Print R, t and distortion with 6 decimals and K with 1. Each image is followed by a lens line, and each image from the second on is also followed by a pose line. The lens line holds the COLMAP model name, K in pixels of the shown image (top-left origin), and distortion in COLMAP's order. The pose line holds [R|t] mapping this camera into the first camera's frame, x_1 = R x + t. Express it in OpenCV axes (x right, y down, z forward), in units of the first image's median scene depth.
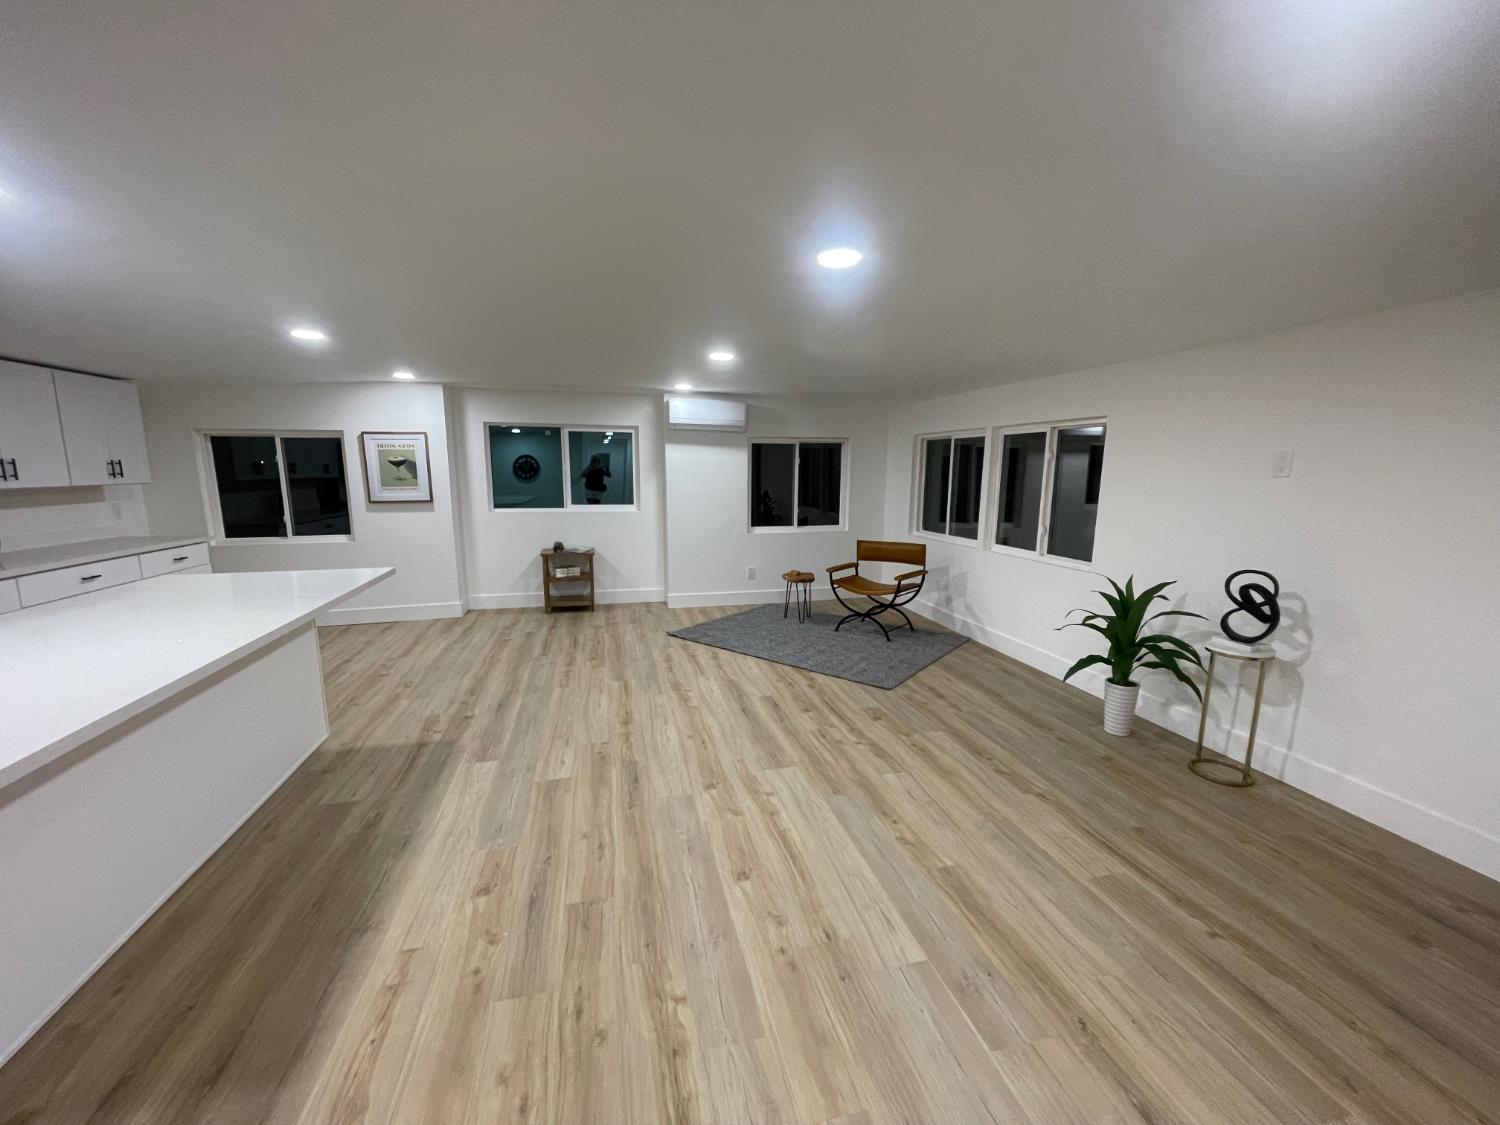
lens RADIAL K [[601.1, 0, 741.2], [0, 601.1, 570.9], [0, 0, 1]] dist [-0.004036, -0.000151]
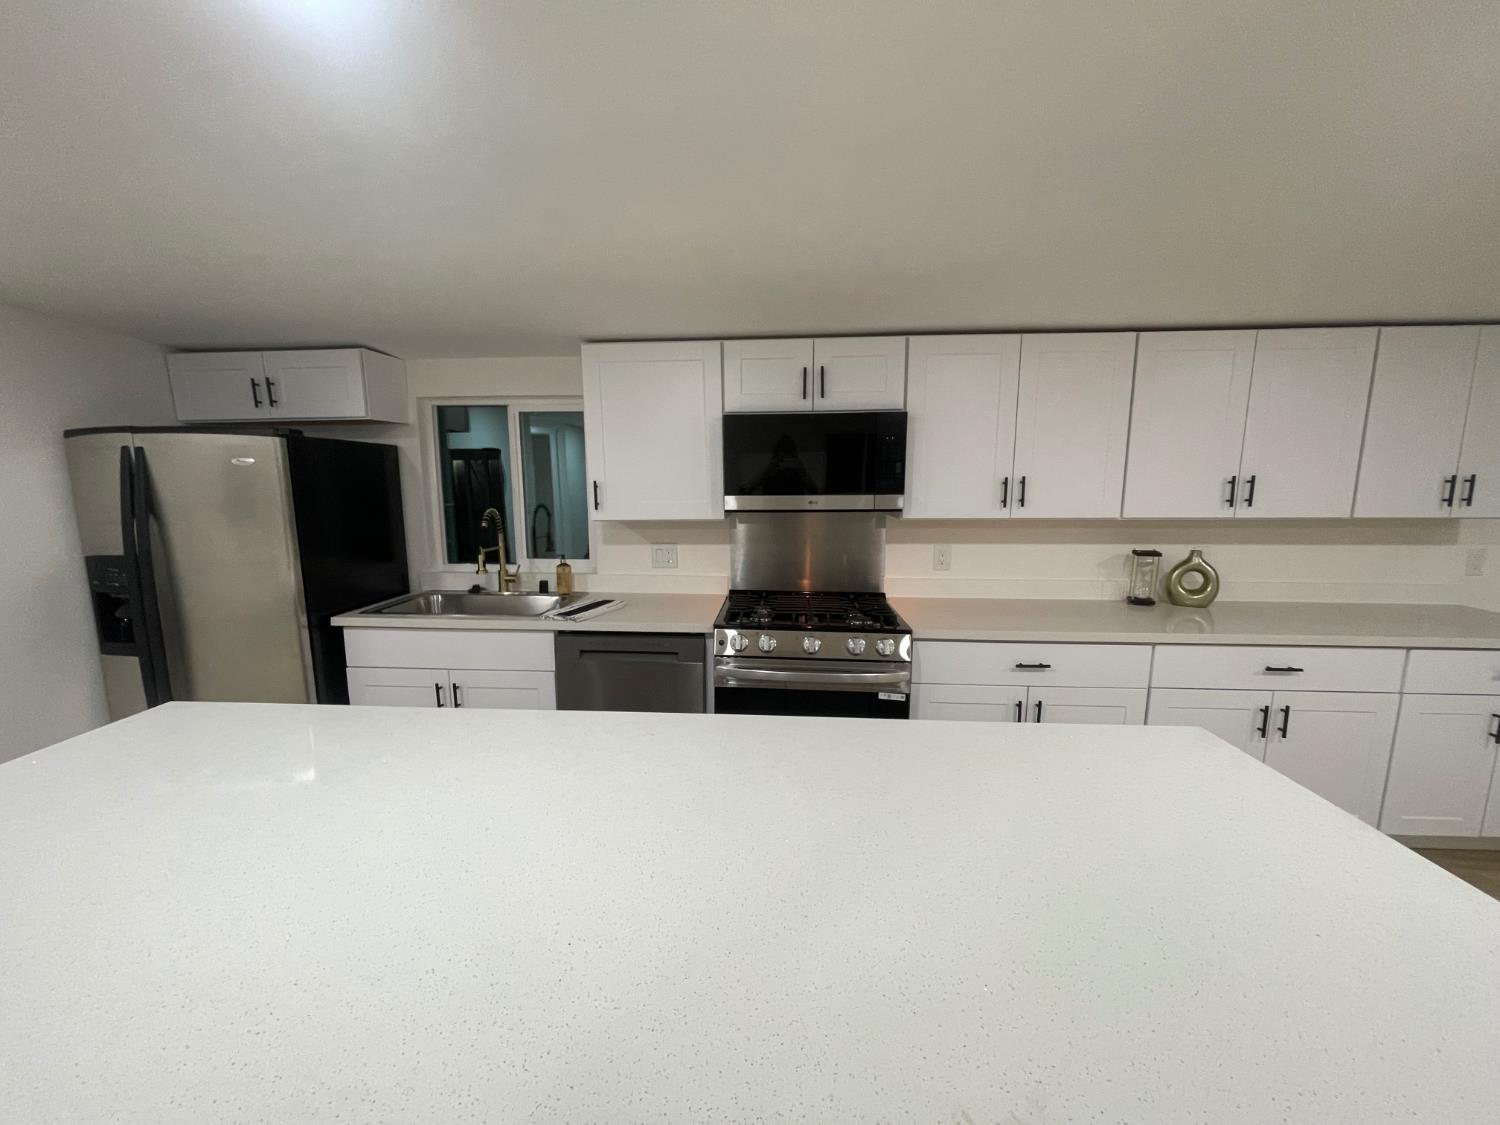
lens RADIAL K [[601.1, 0, 741.2], [0, 601.1, 570.9], [0, 0, 1]] dist [-0.004036, -0.000151]
pose [[-0.295891, 0.140031, -0.944902, -0.281851], [-0.159038, 0.968168, 0.193281, -0.090098], [0.941889, 0.207466, -0.264202, 0.483467]]
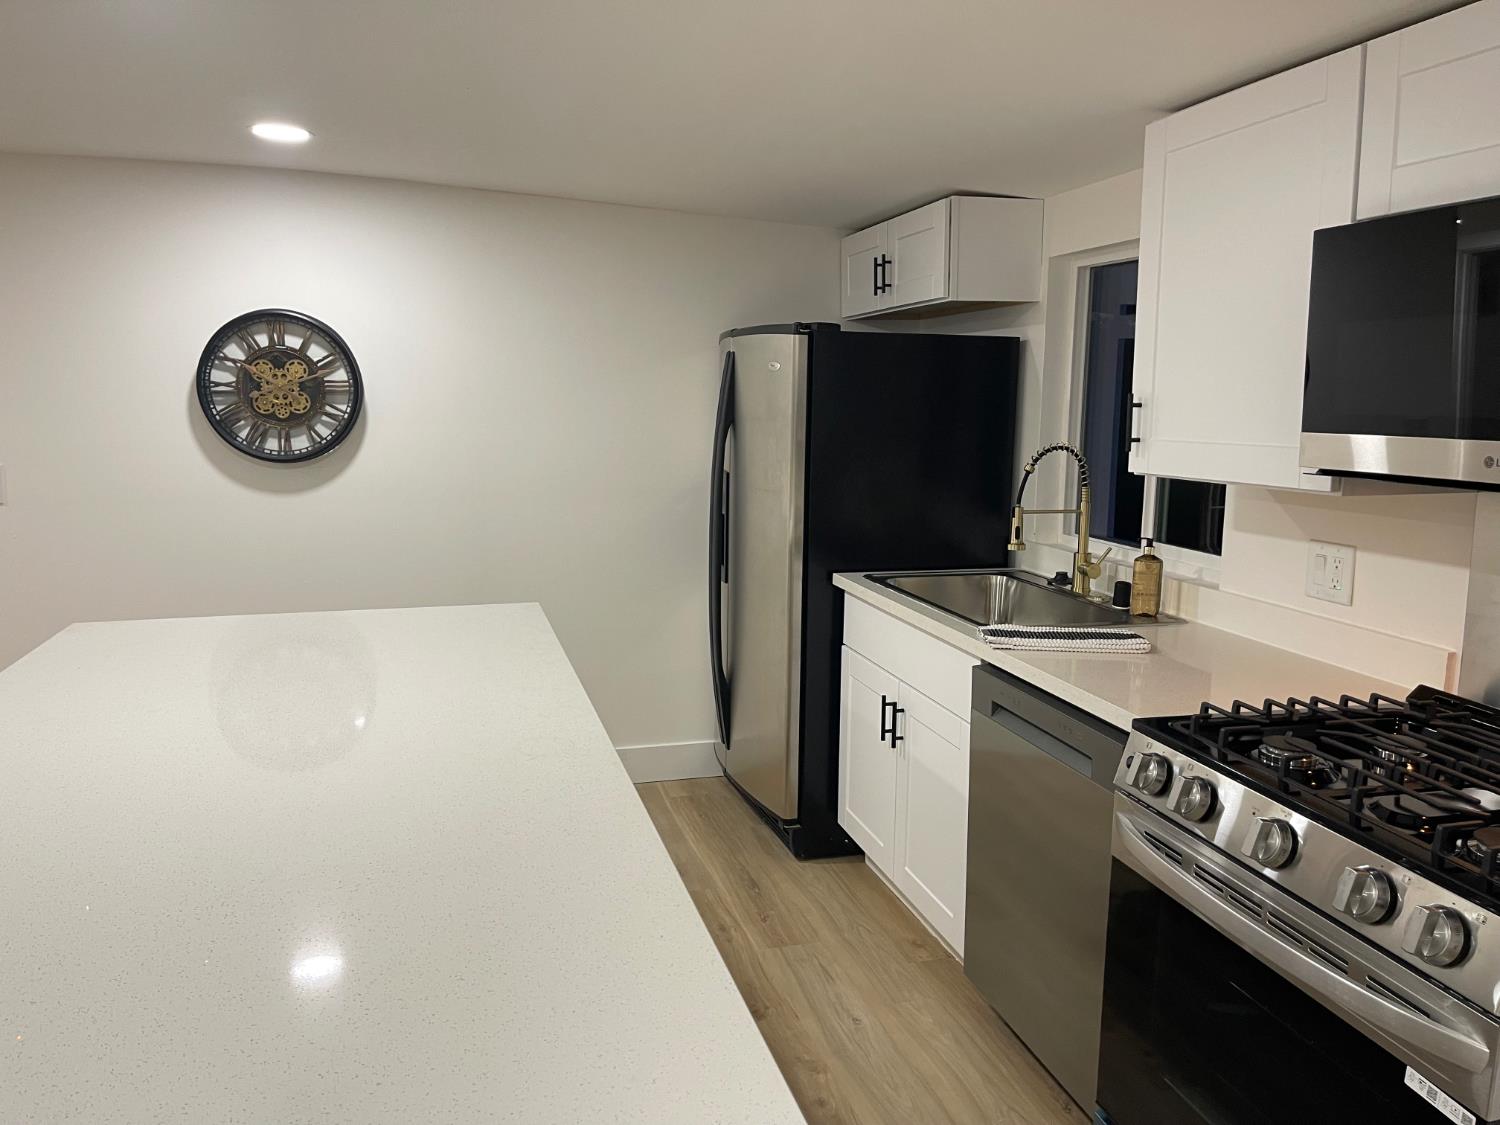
lens RADIAL K [[1130.2, 0, 750.0], [0, 1130.2, 562.5], [0, 0, 1]] dist [0.044458, -0.076566]
pose [[-0.999154, -0.008877, -0.040153, -0.577042], [-0.021040, 0.949289, 0.313700, -0.129100], [0.035332, 0.314279, -0.948673, 0.709195]]
